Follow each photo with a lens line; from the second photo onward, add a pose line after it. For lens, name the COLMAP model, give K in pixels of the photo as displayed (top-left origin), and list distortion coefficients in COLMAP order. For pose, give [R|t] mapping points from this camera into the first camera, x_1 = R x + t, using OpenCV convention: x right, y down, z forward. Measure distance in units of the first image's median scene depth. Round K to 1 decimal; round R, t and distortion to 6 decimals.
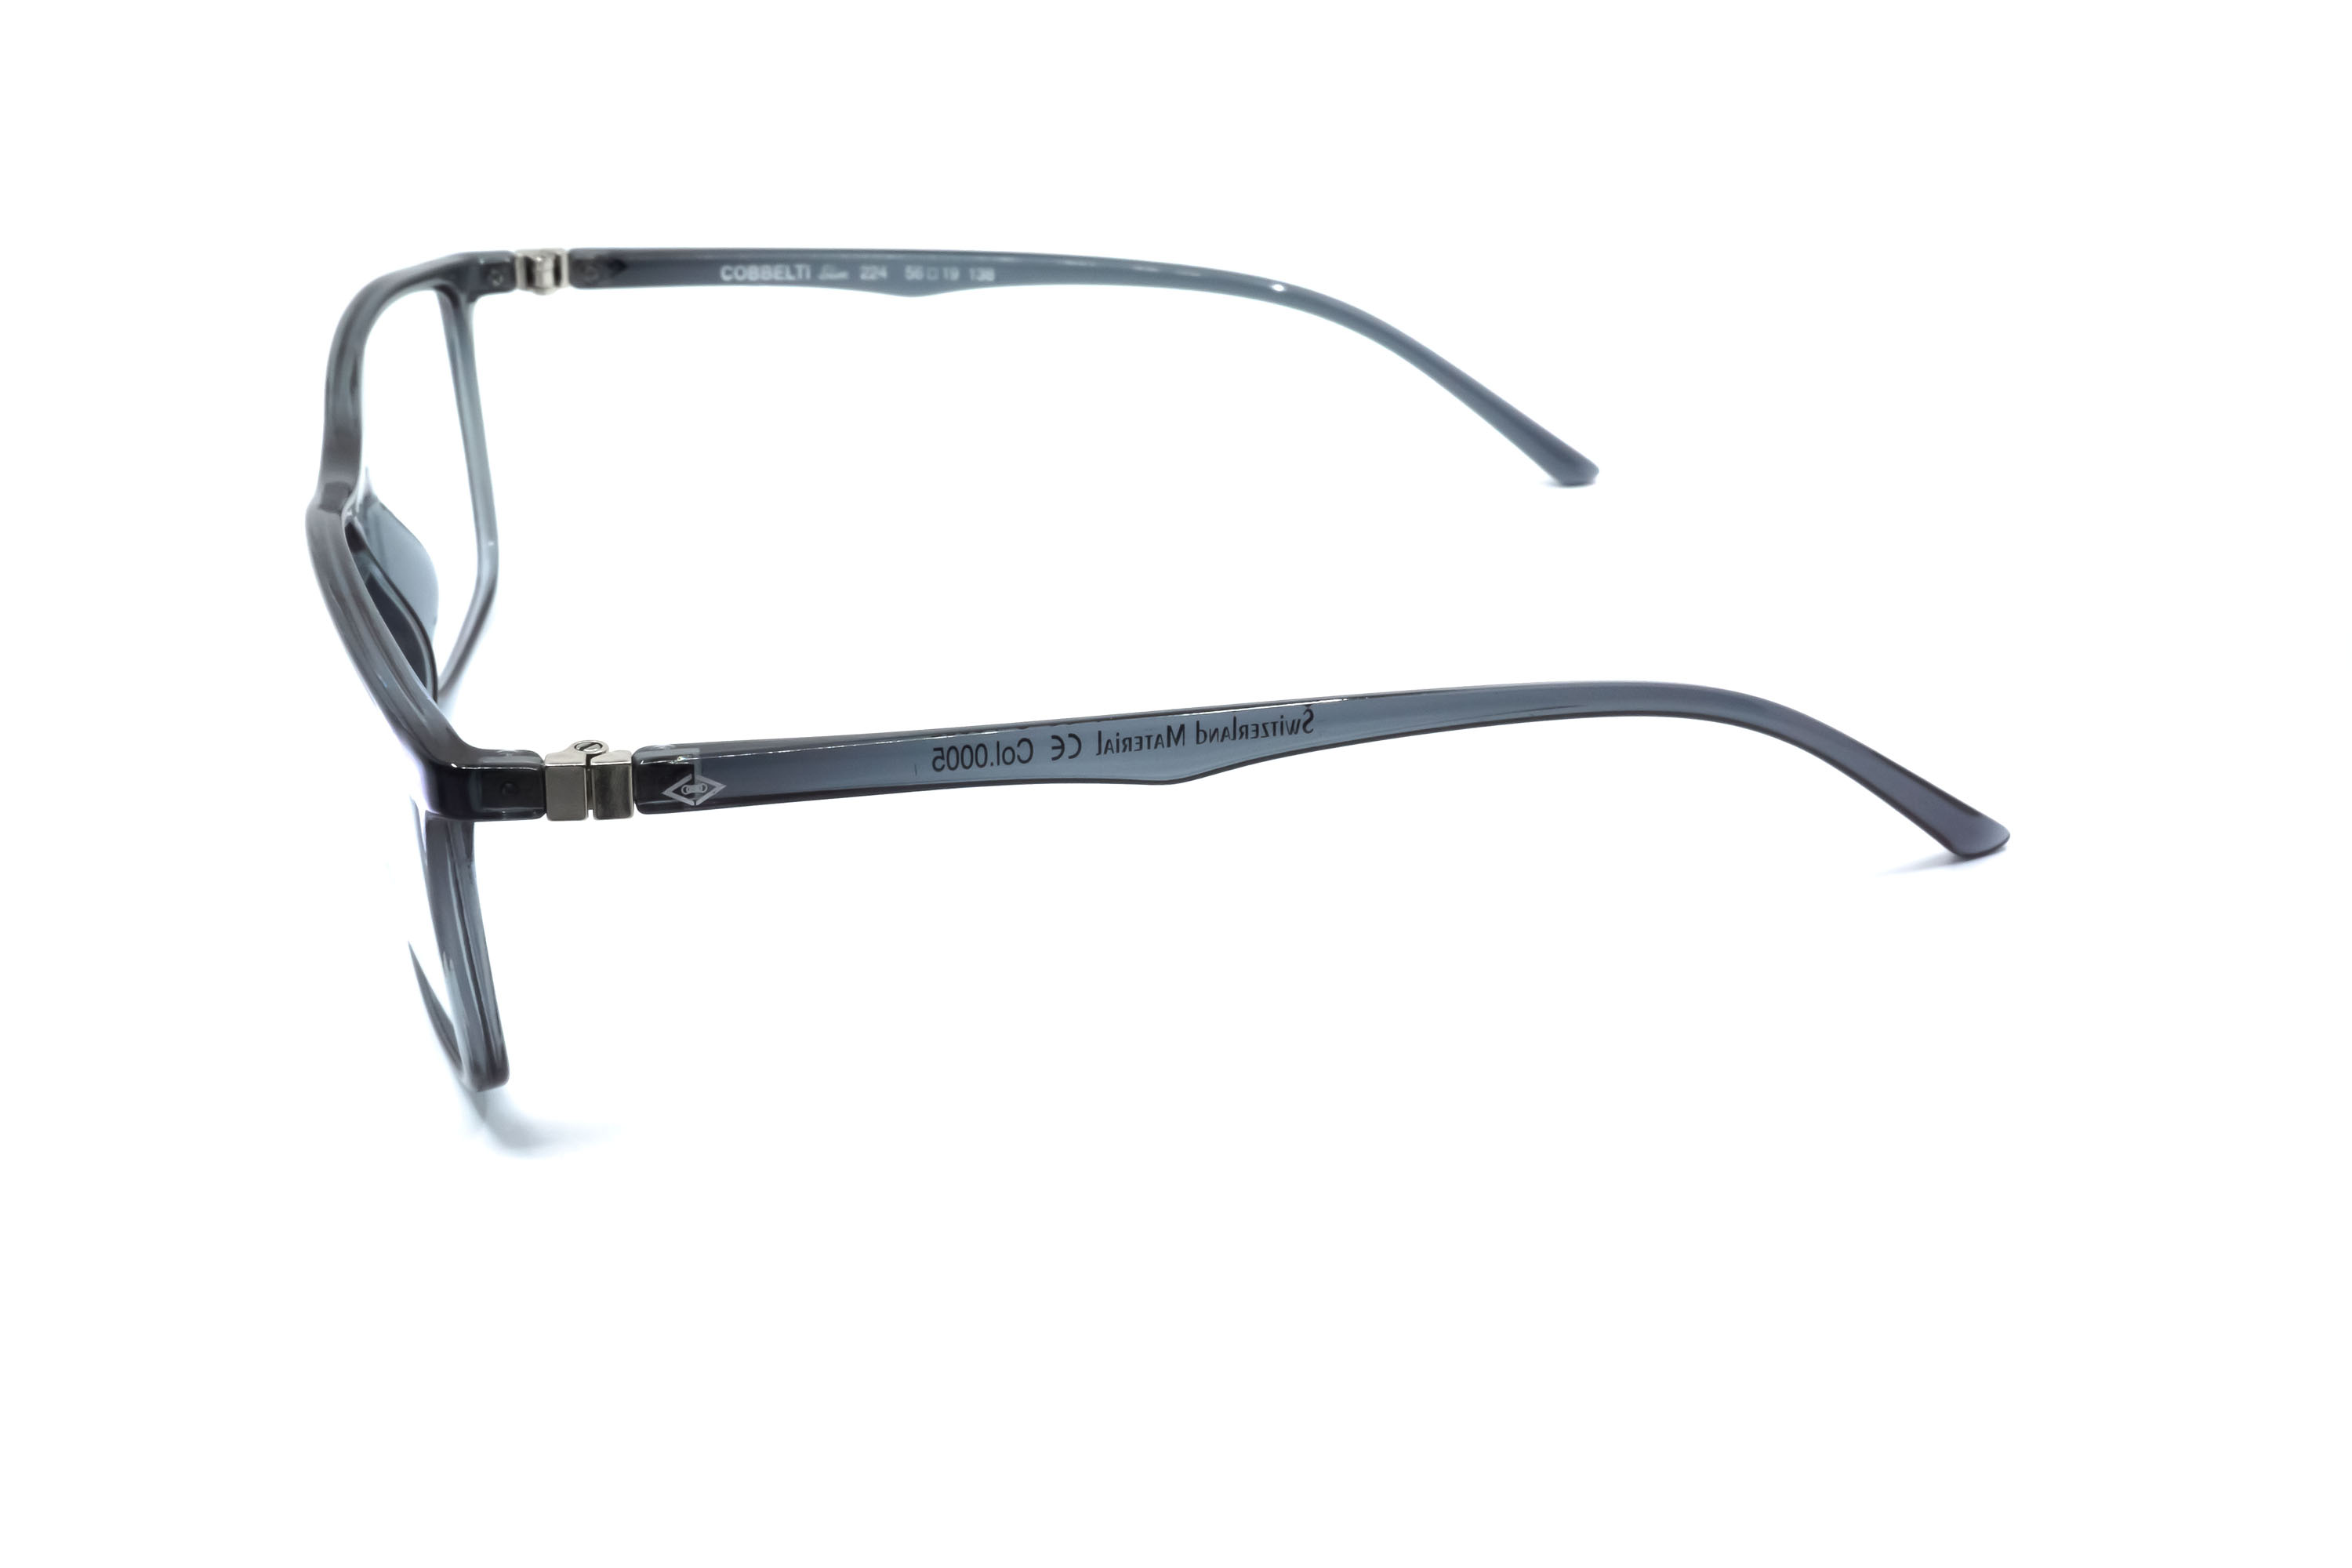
lens RADIAL K [[2655.1, 0, 1185.8], [0, 2655.1, 773.4], [0, 0, 1]] dist [0.070476, 0.000000]
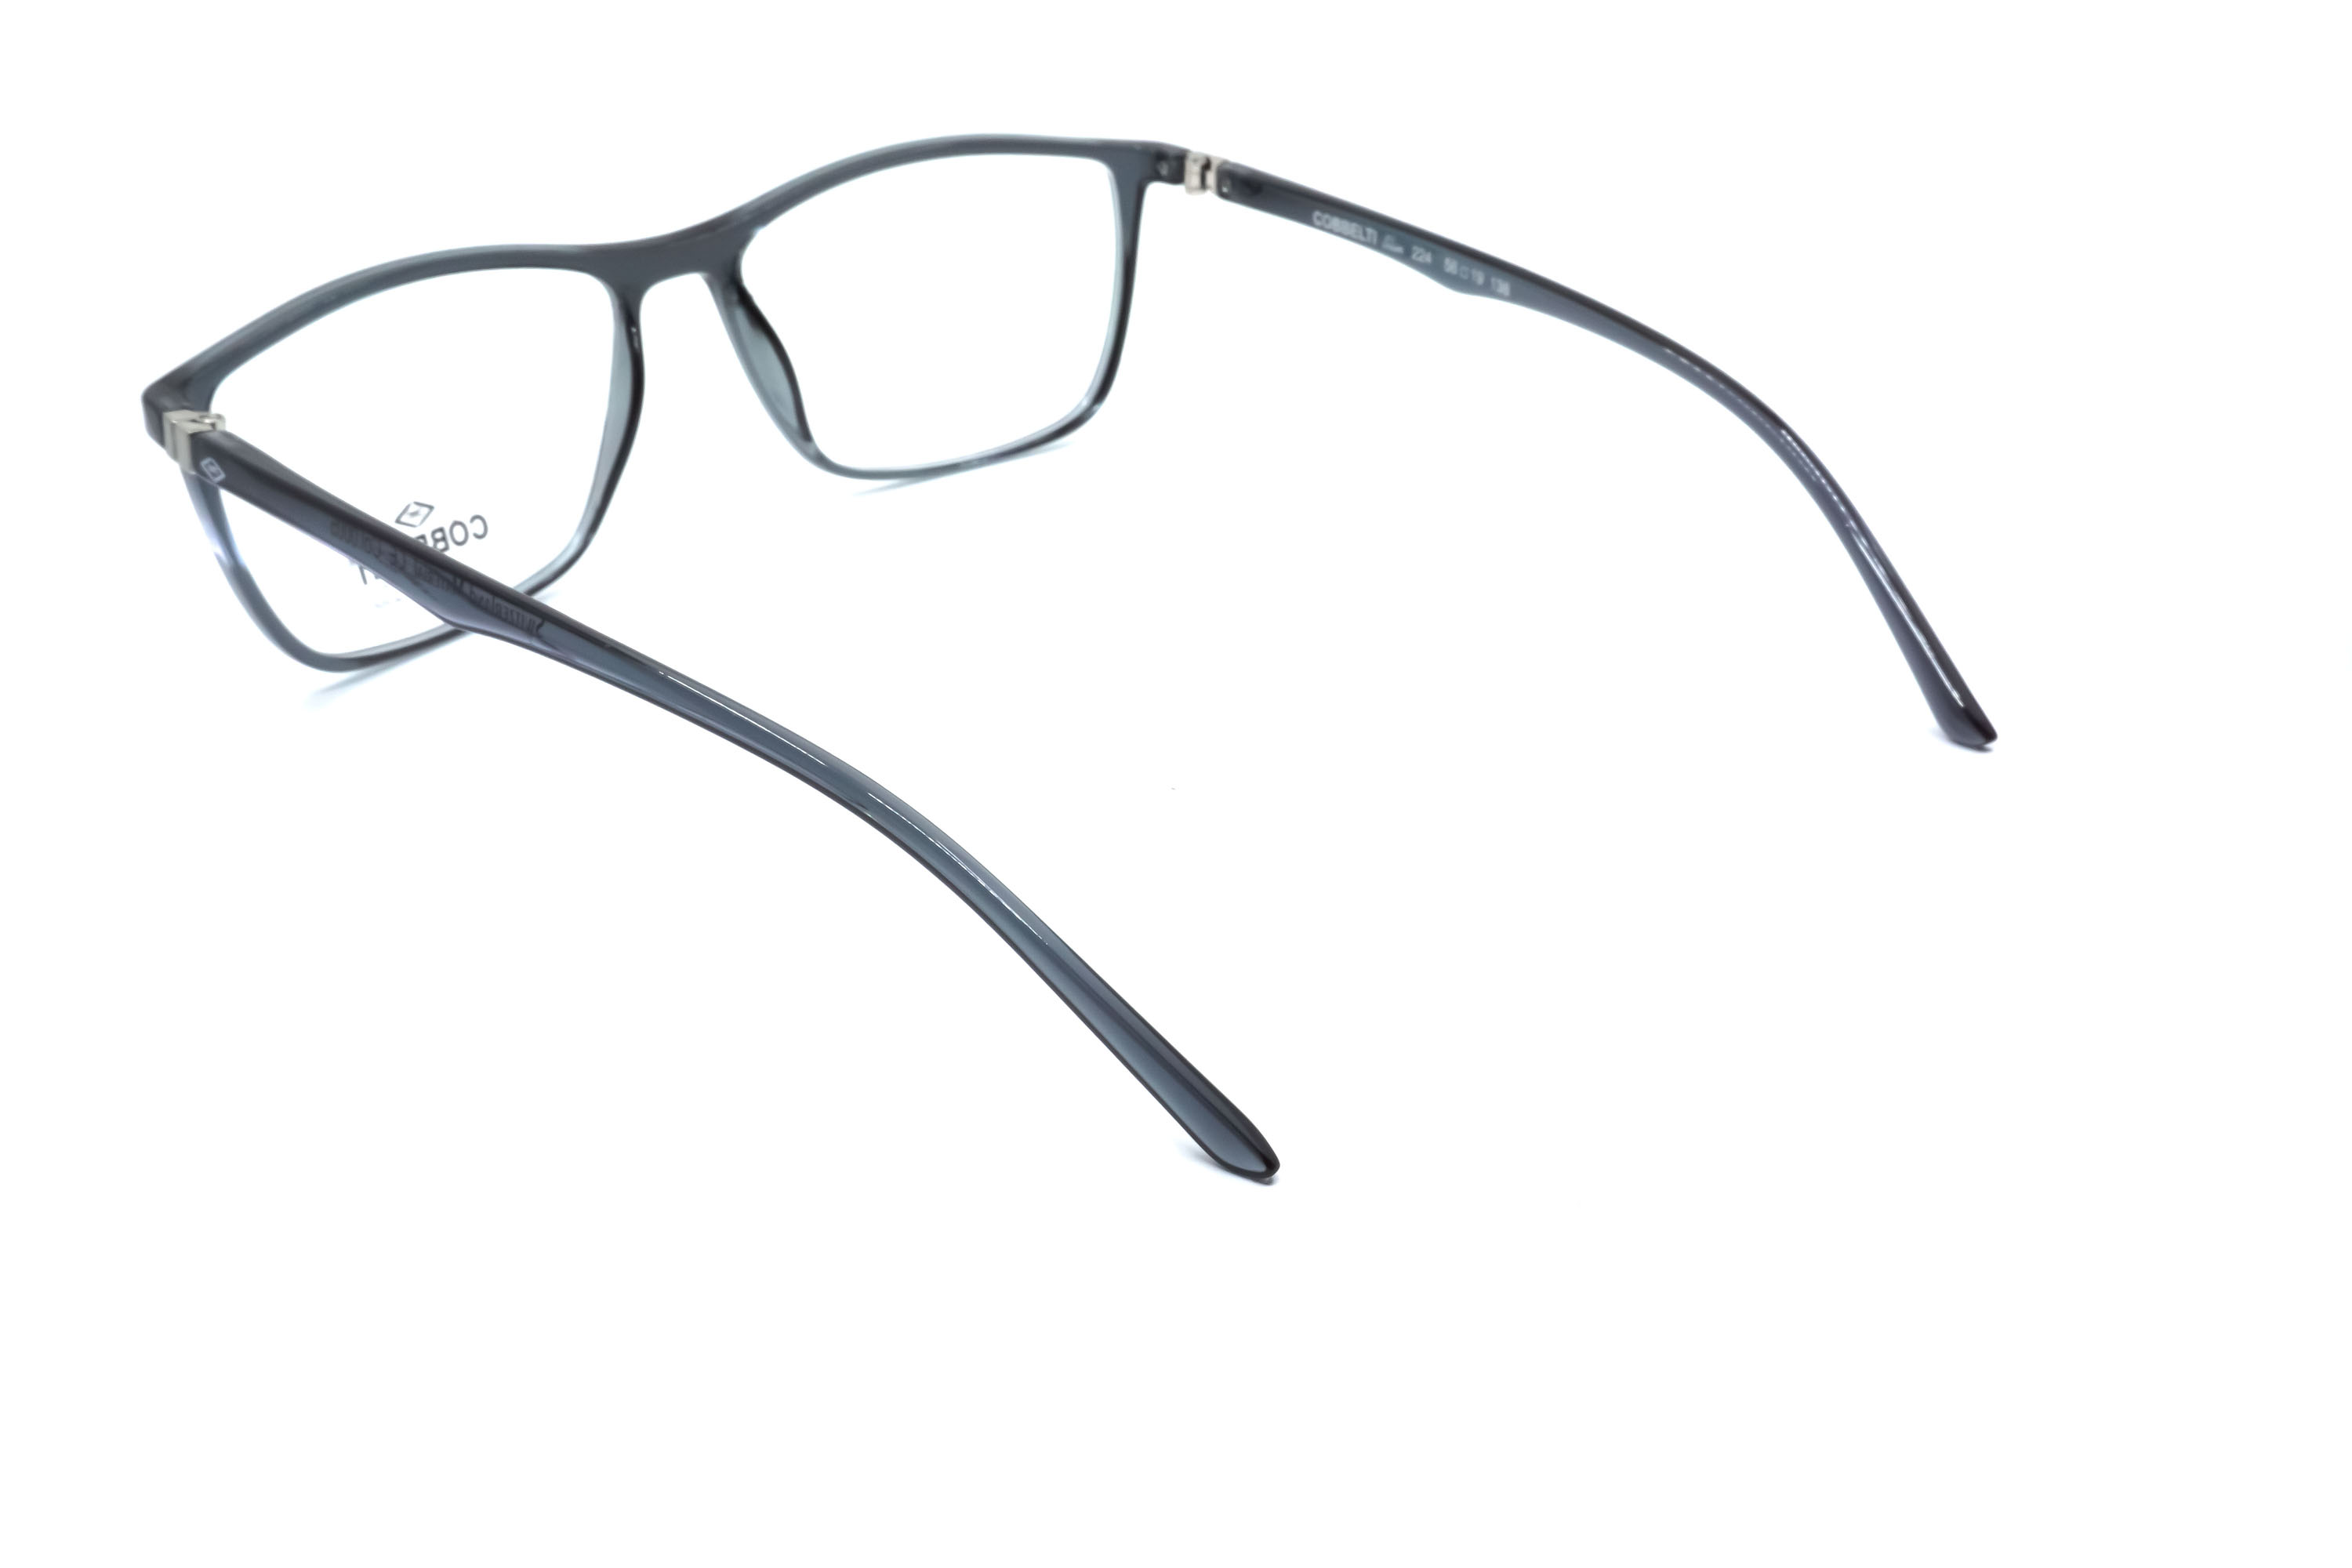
lens RADIAL K [[2655.1, 0, 1183.6], [0, 2655.1, 784.5], [0, 0, 1]] dist [0.070476, 0.000000]
pose [[0.499416, 0.404087, -0.766353, 0.708363], [-0.376851, 0.897820, 0.227822, -0.210820], [0.780107, 0.175023, 0.600666, 0.378149]]
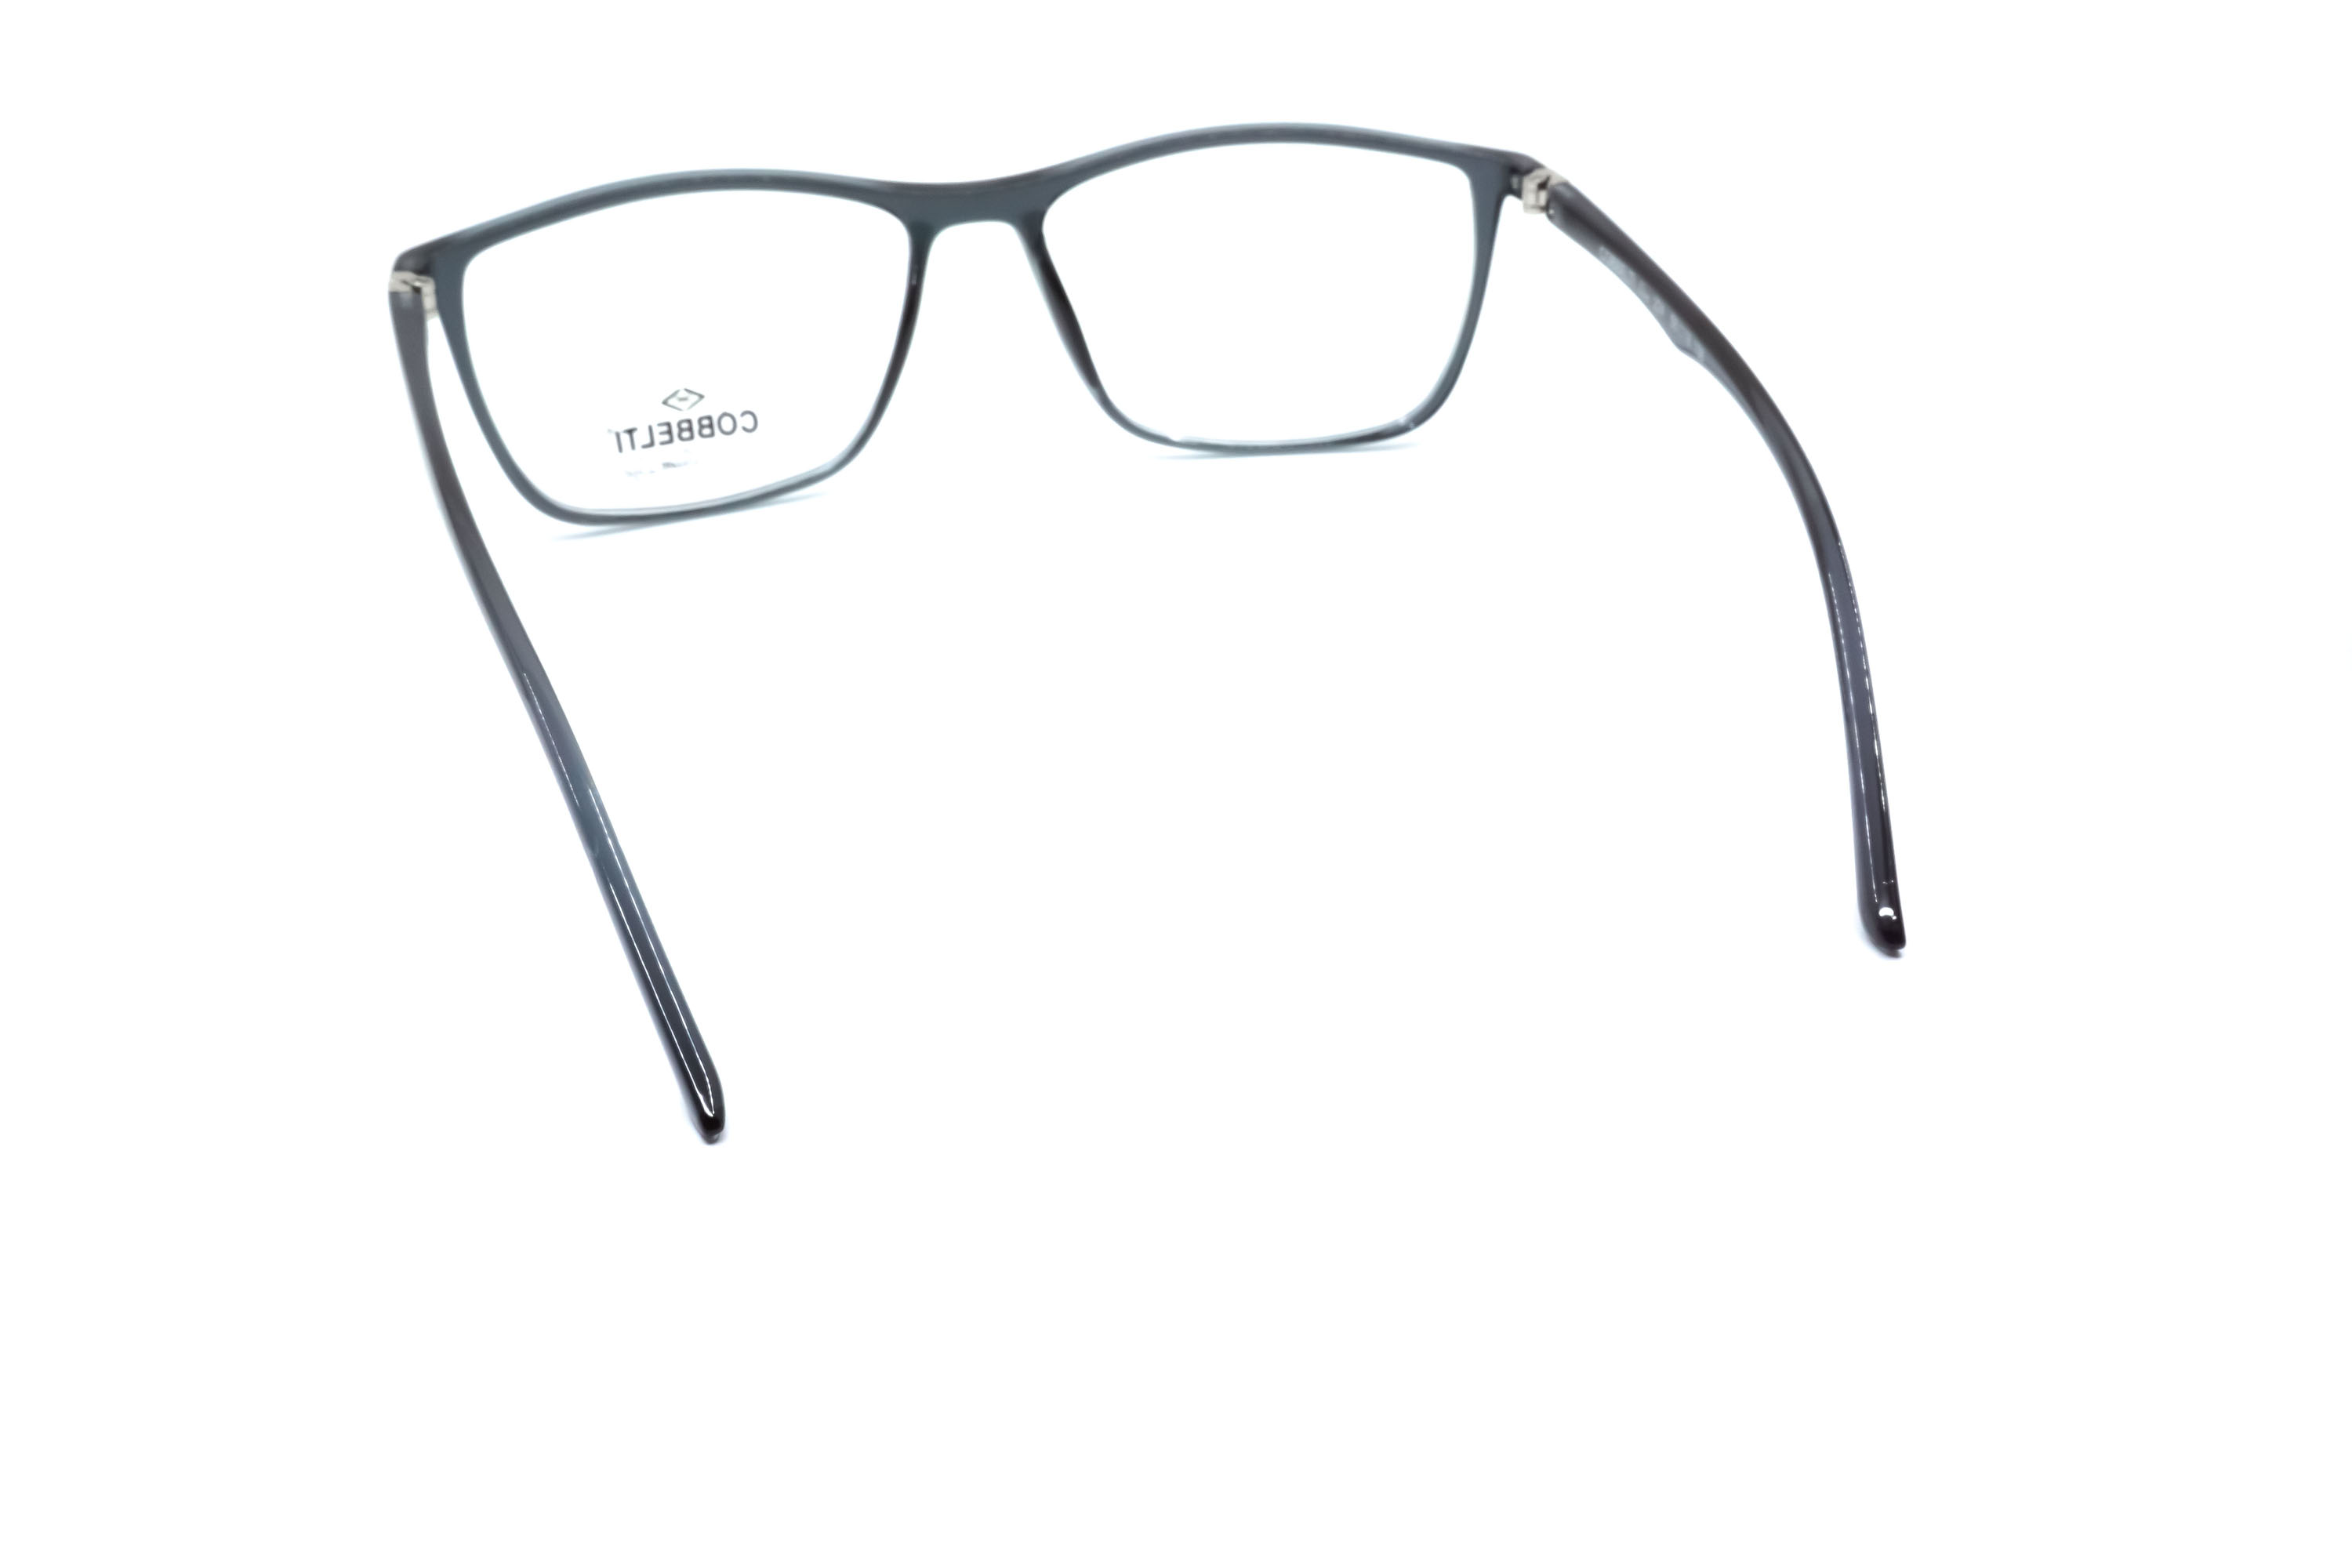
lens RADIAL K [[2655.1, 0, 1166.1], [0, 2655.1, 790.9], [0, 0, 1]] dist [0.070476, 0.000000]
pose [[0.009022, 0.491241, -0.870977, 0.805981], [-0.428934, 0.788710, 0.440399, -0.407050], [0.903291, 0.369619, 0.217826, 0.725800]]
